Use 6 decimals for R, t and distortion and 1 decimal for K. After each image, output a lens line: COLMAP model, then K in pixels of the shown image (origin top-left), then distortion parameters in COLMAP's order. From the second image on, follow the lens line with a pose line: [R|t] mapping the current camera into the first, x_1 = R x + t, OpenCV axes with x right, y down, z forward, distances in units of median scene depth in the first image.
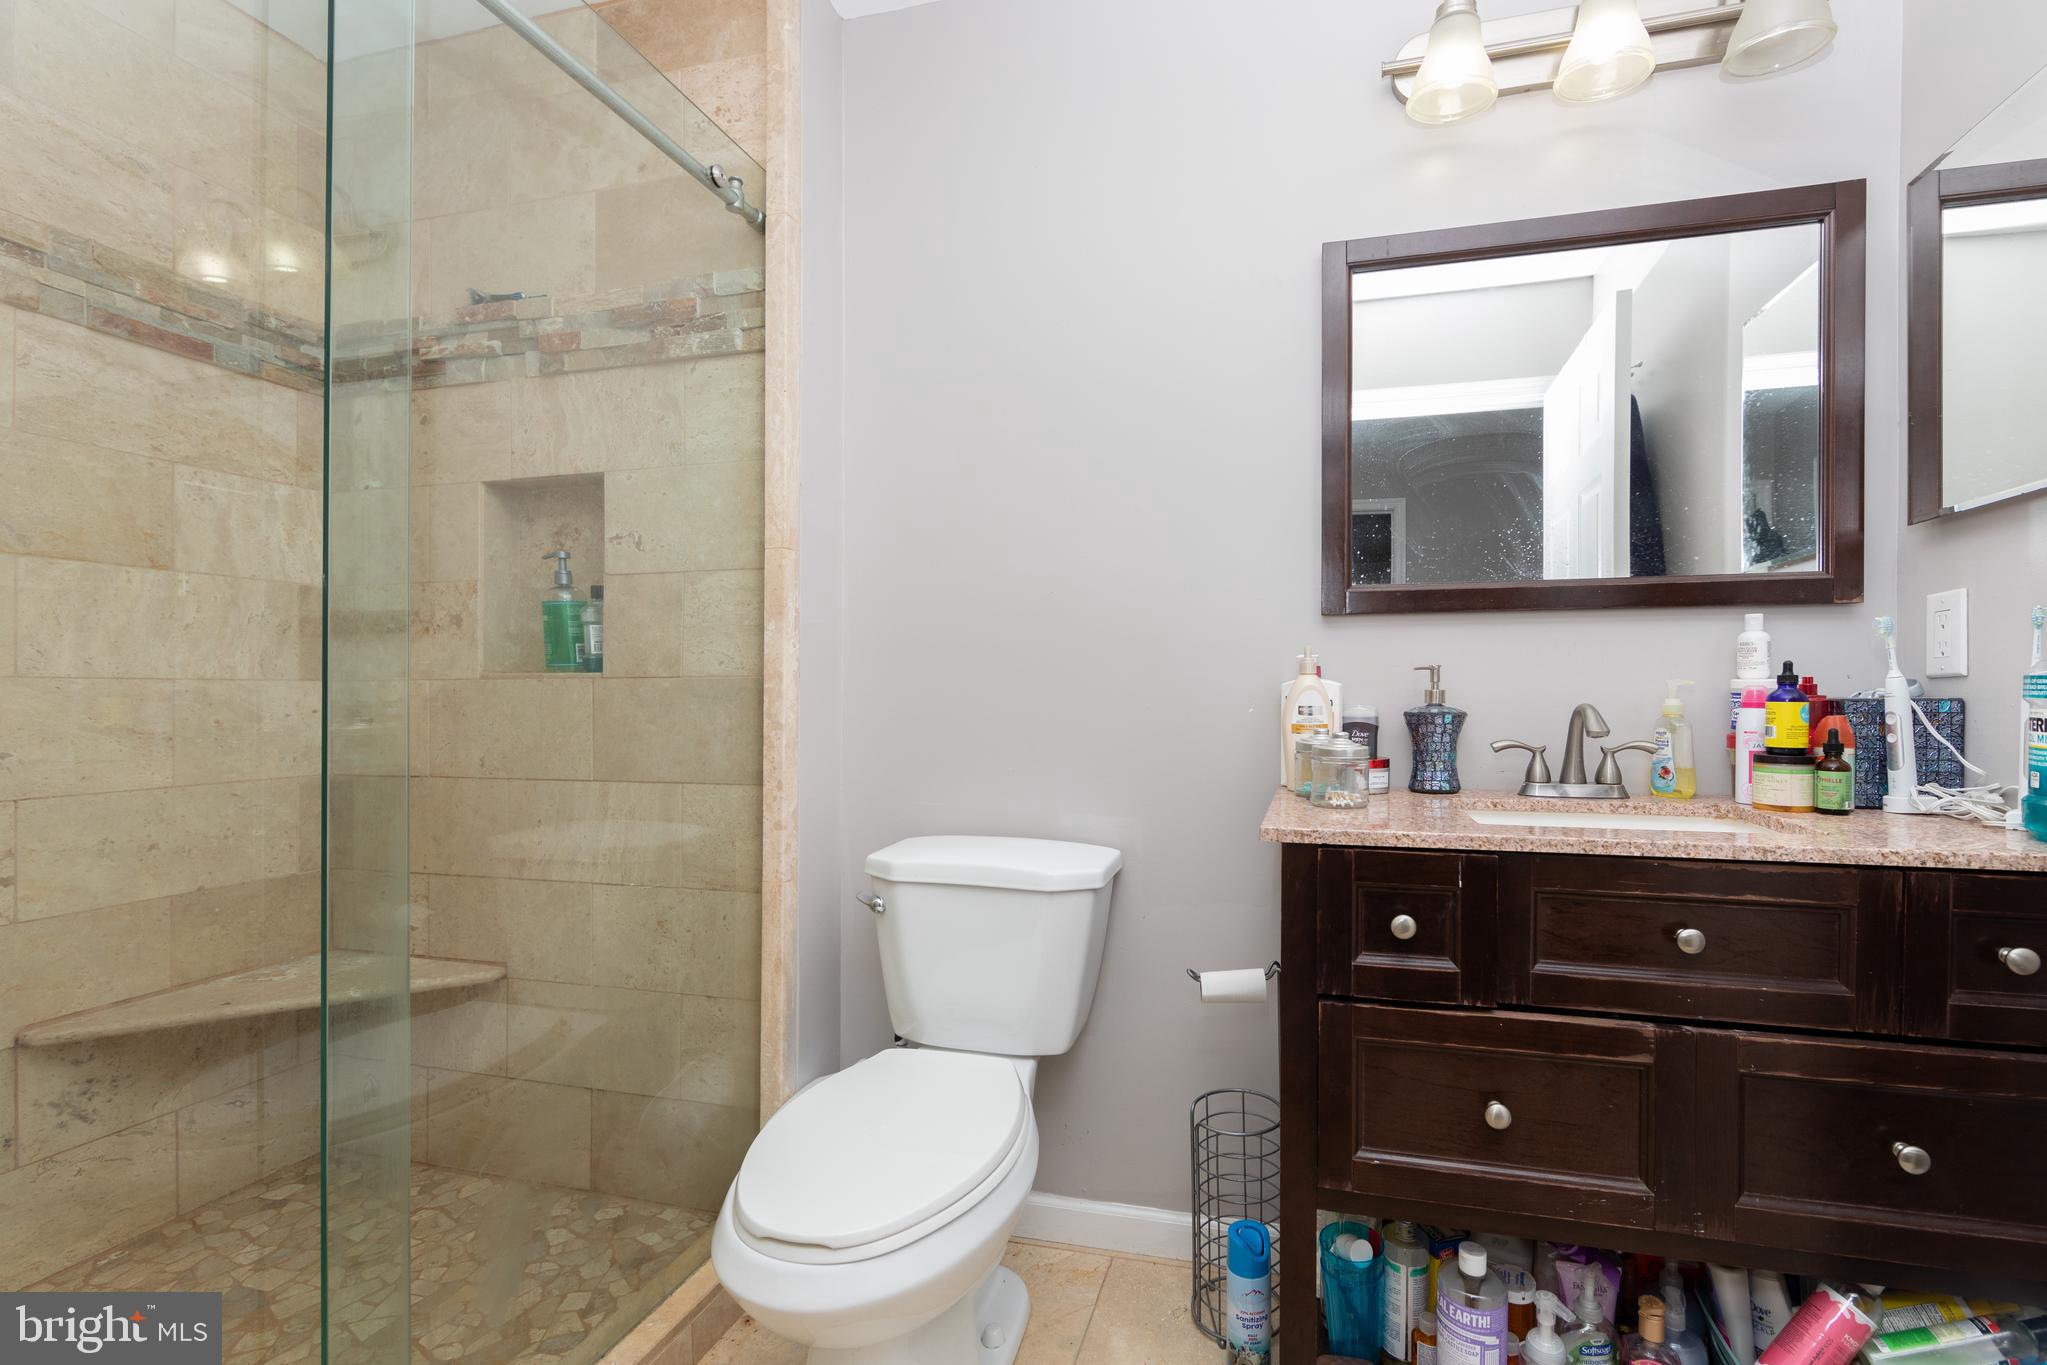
lens RADIAL K [[852.5, 0, 1029.9], [0, 852.5, 699.5], [0, 0, 1]] dist [-0.001557, 0.000043]
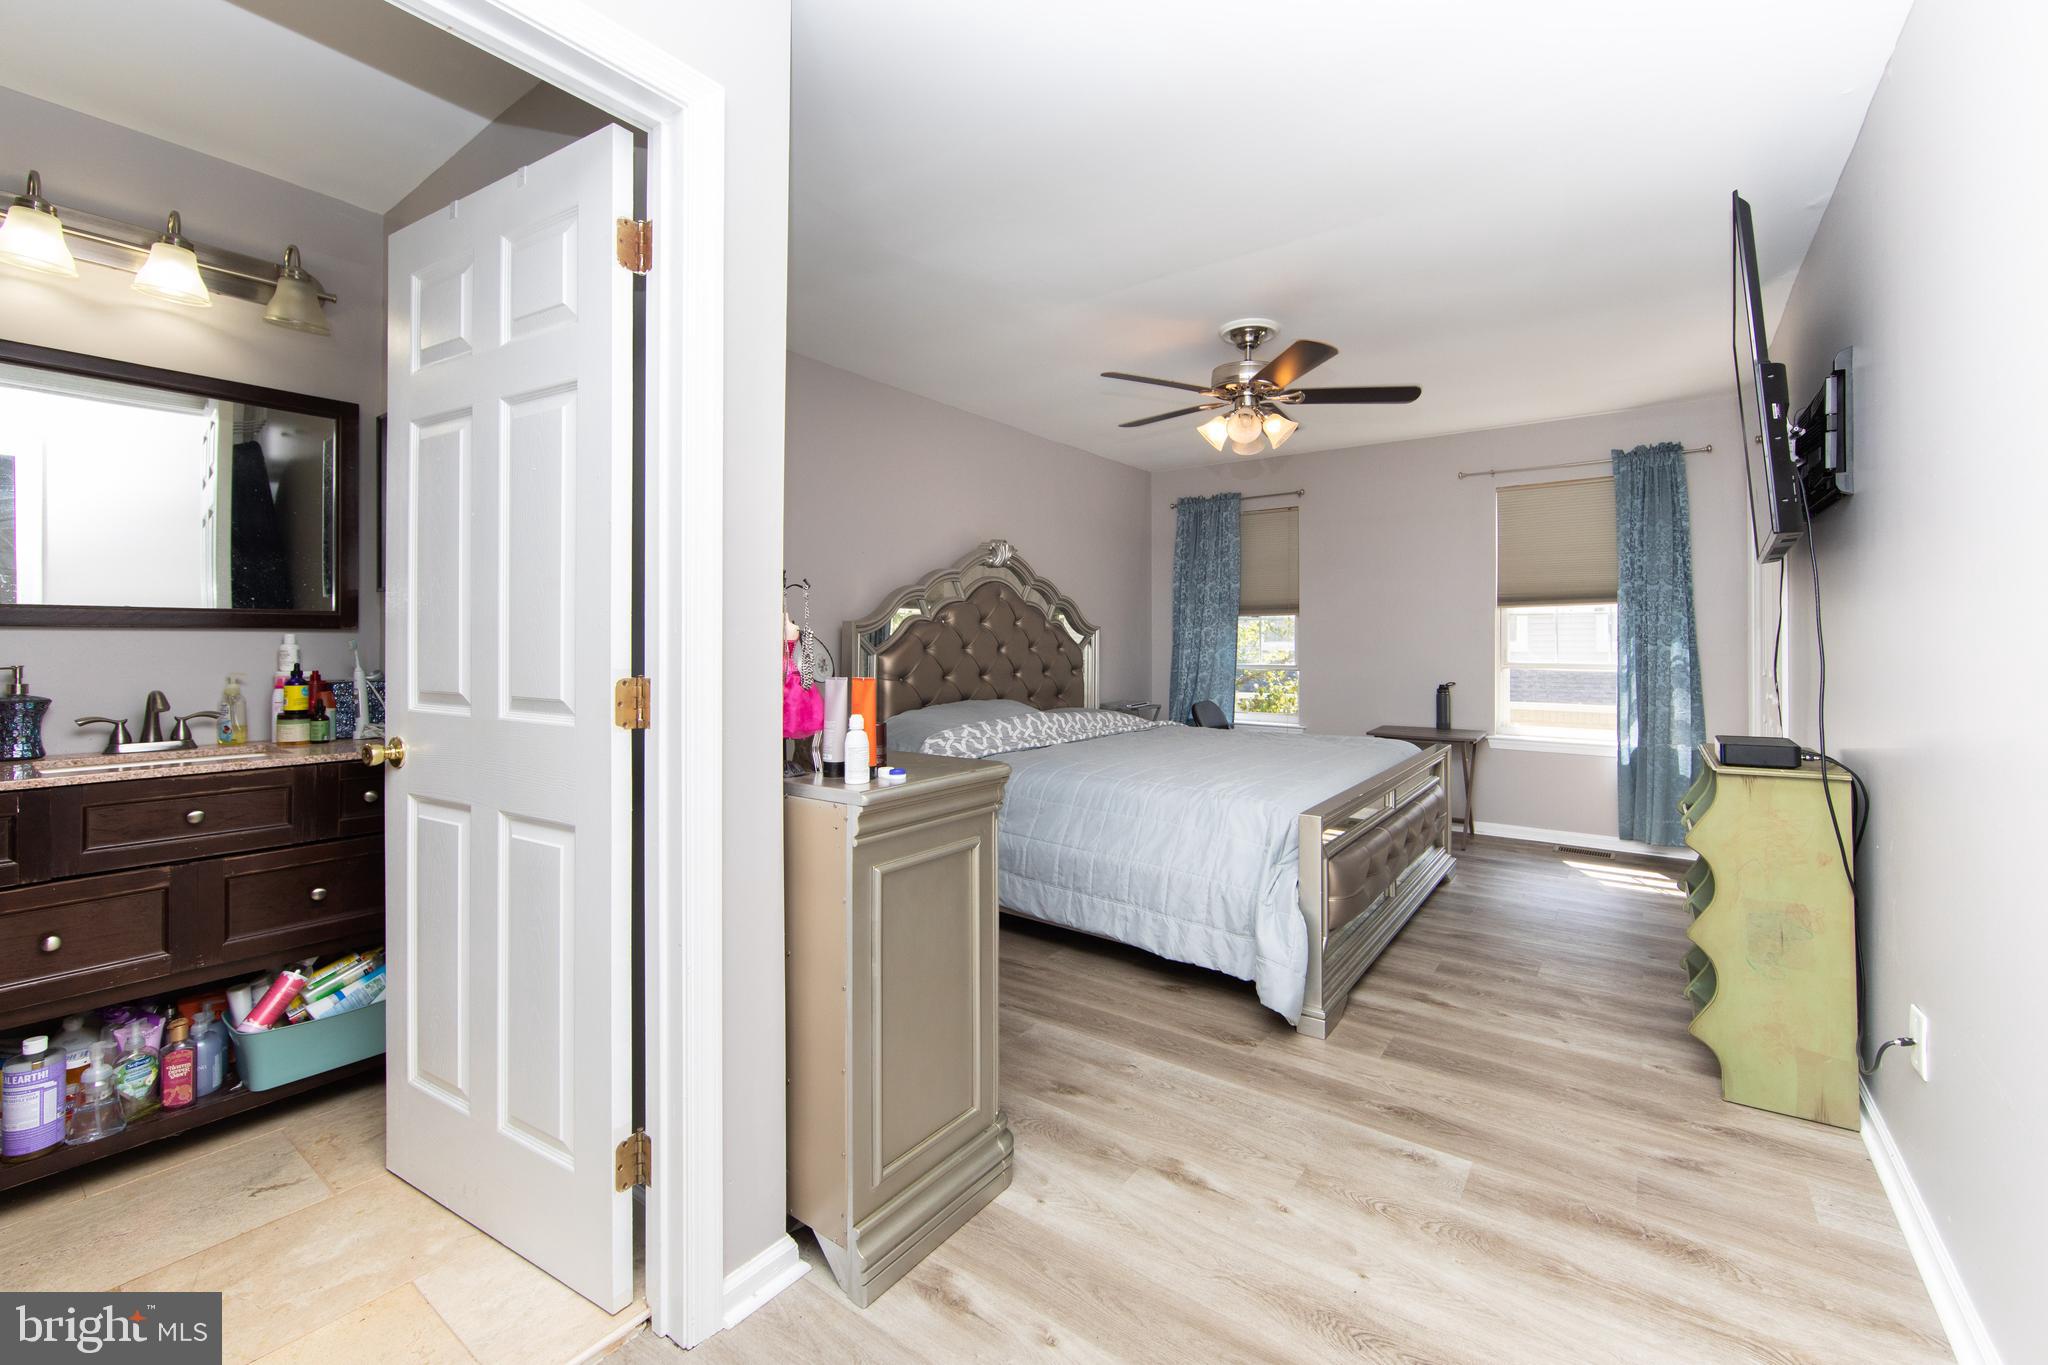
lens RADIAL K [[853.0, 0, 1122.9], [0, 853.0, 643.9], [0, 0, 1]] dist [-0.001557, 0.000043]
pose [[0.264334, 0.000730, 0.964431, -0.423911], [-0.003148, 0.999995, 0.000106, -0.093227], [-0.964426, -0.003064, 0.264335, -1.221627]]
